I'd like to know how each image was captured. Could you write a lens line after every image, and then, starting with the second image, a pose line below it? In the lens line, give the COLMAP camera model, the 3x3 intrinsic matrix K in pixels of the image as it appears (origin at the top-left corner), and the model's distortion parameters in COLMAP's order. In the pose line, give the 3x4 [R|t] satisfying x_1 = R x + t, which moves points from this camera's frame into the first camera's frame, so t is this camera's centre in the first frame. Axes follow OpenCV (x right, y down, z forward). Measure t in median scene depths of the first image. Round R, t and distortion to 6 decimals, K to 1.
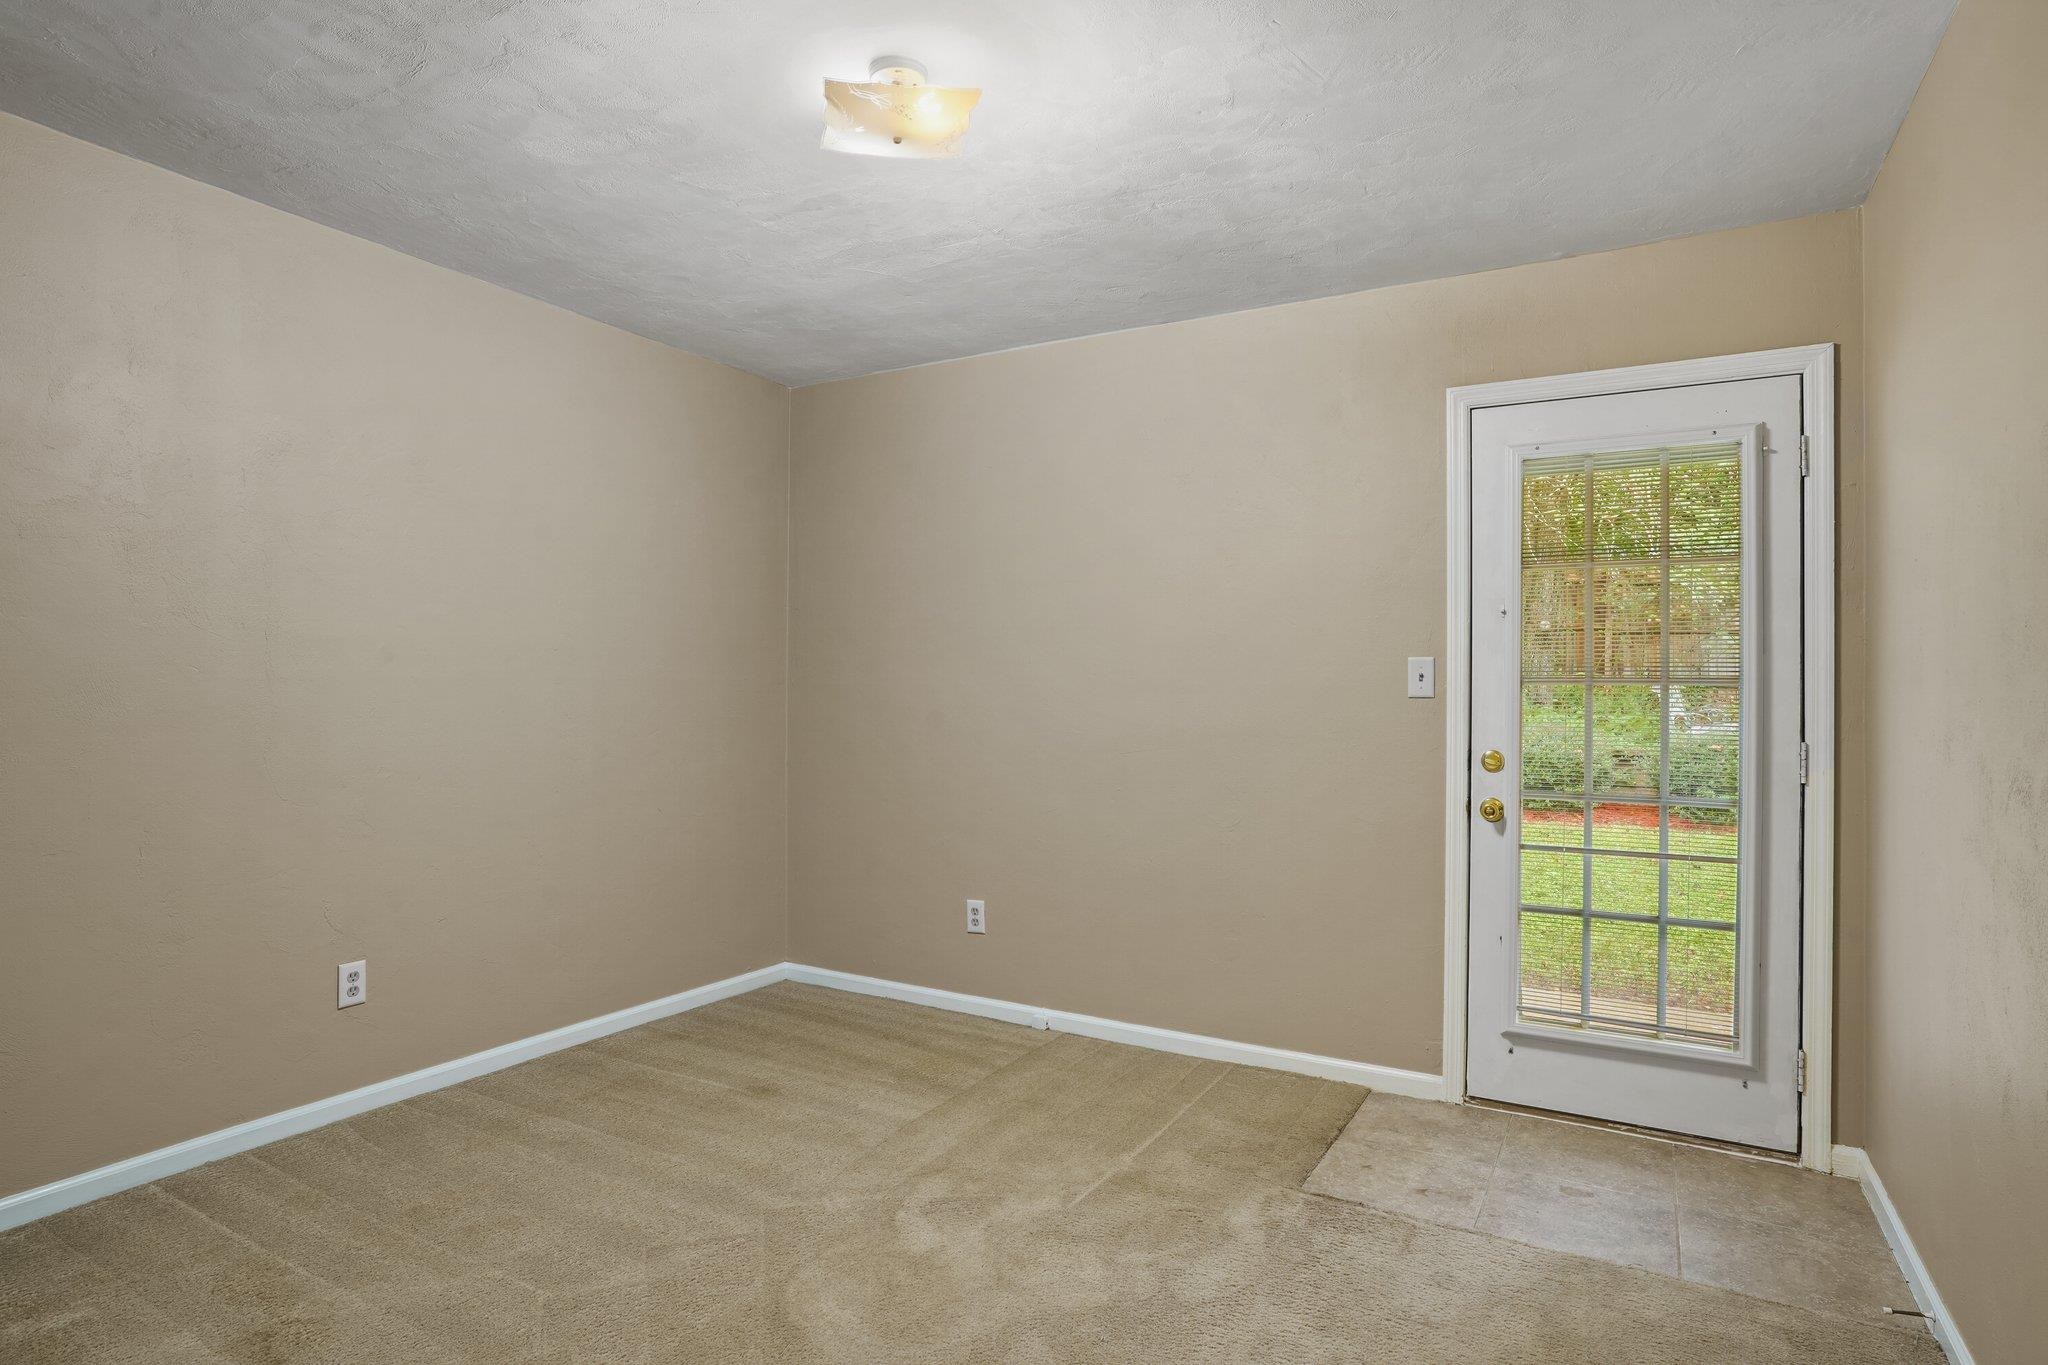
lens RADIAL K [[1105.5, 0, 1020.7], [0, 1105.5, 687.5], [0, 0, 1]] dist [-0.000942, -0.000074]
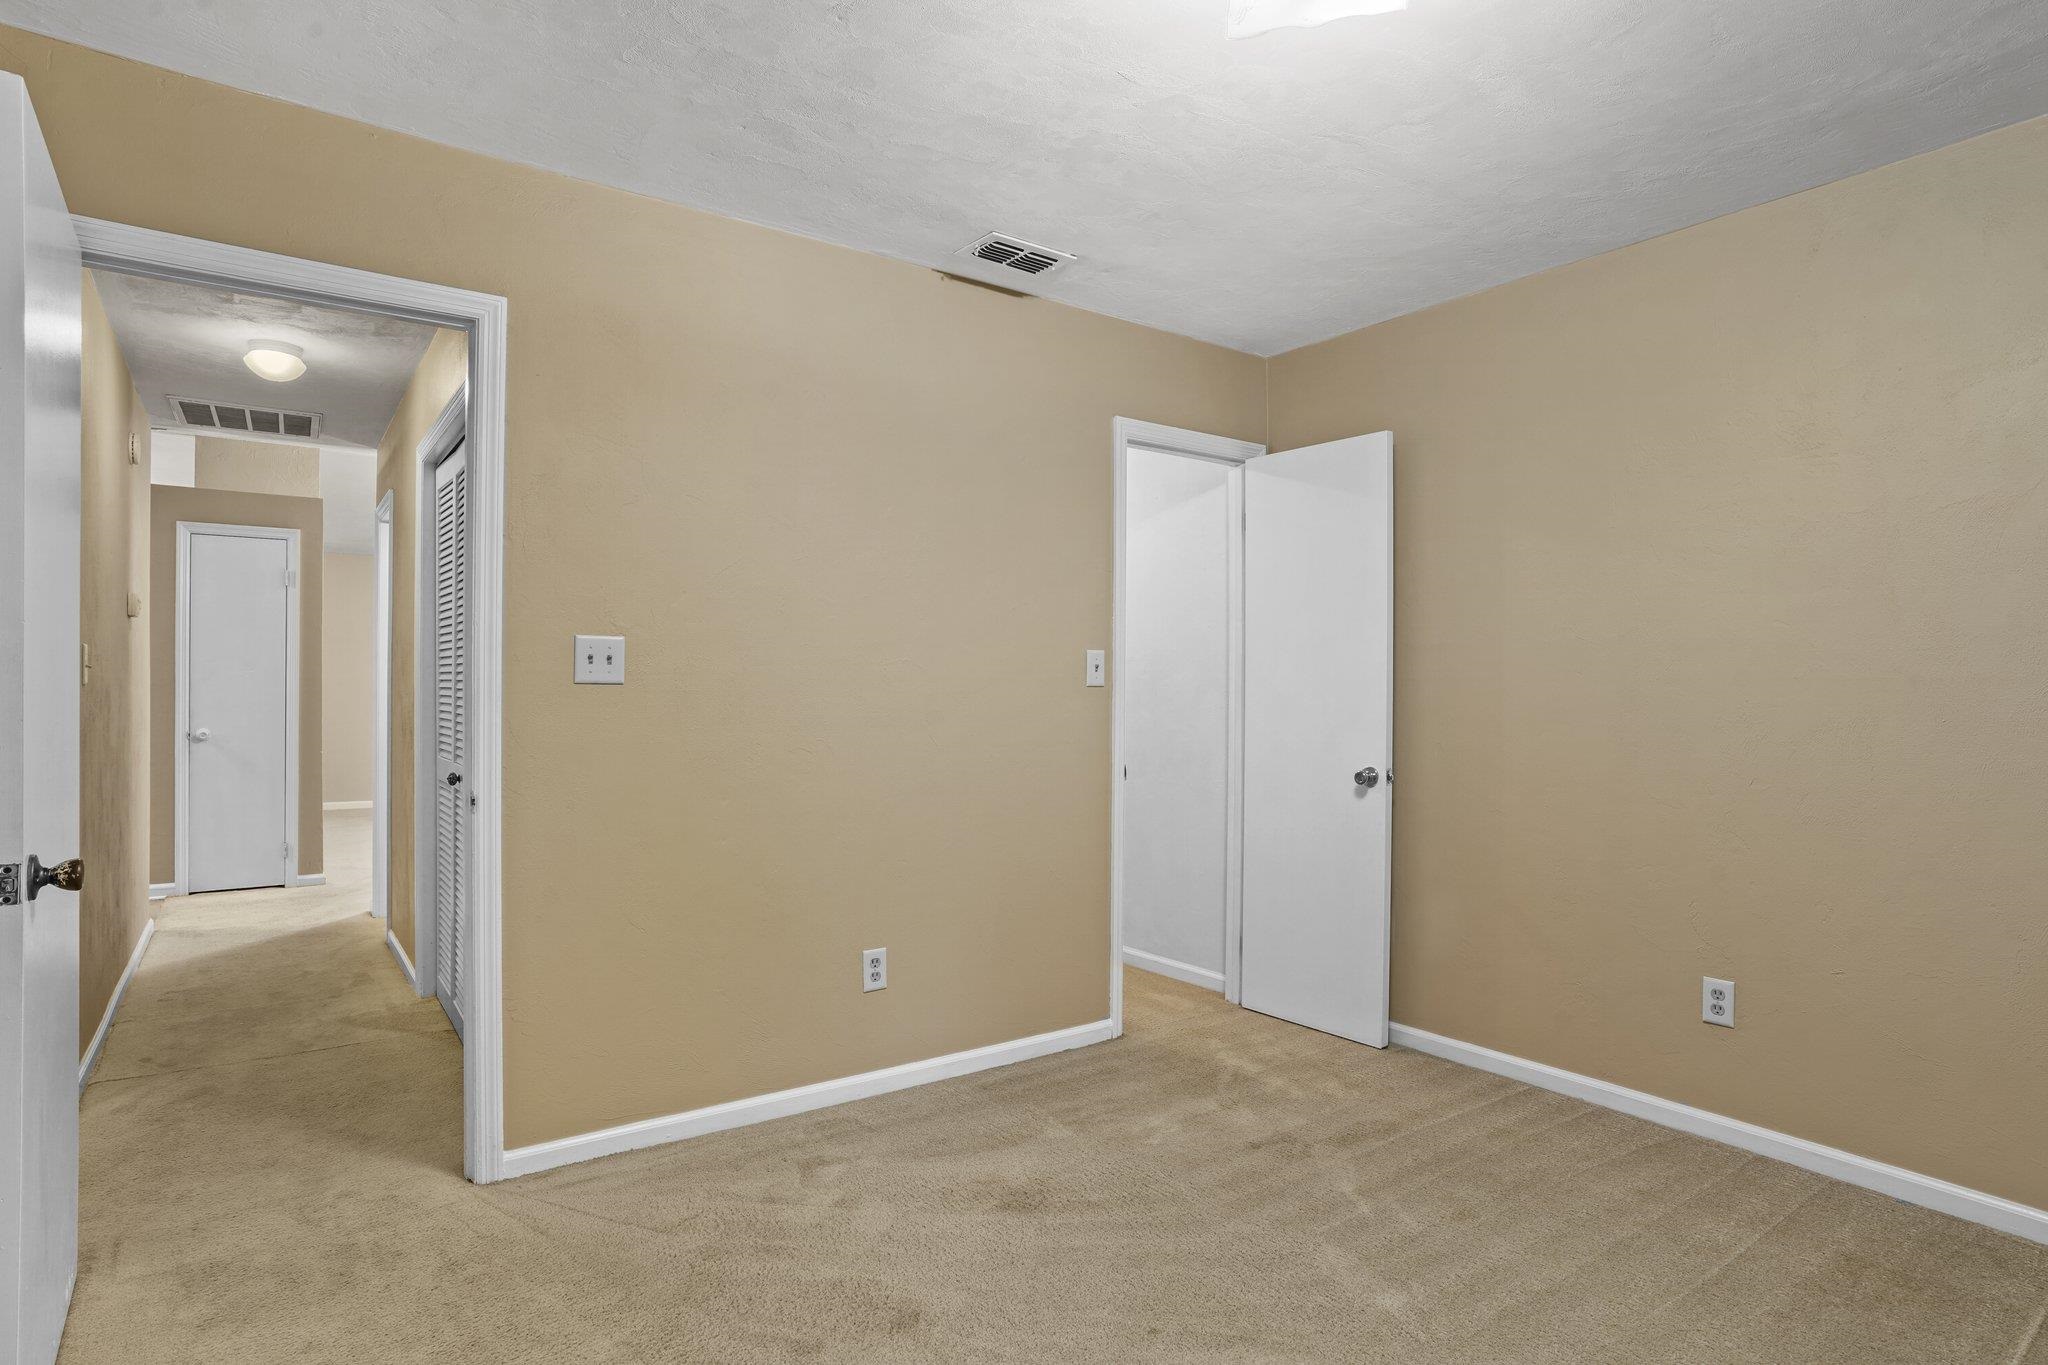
lens RADIAL K [[1105.5, 0, 1021.2], [0, 1105.5, 688.3], [0, 0, 1]] dist [-0.000942, -0.000074]
pose [[-0.432955, -0.011959, -0.901336, 0.538214], [-0.001262, 0.999919, -0.012661, 0.011822], [0.901415, -0.004344, -0.432935, 0.912467]]
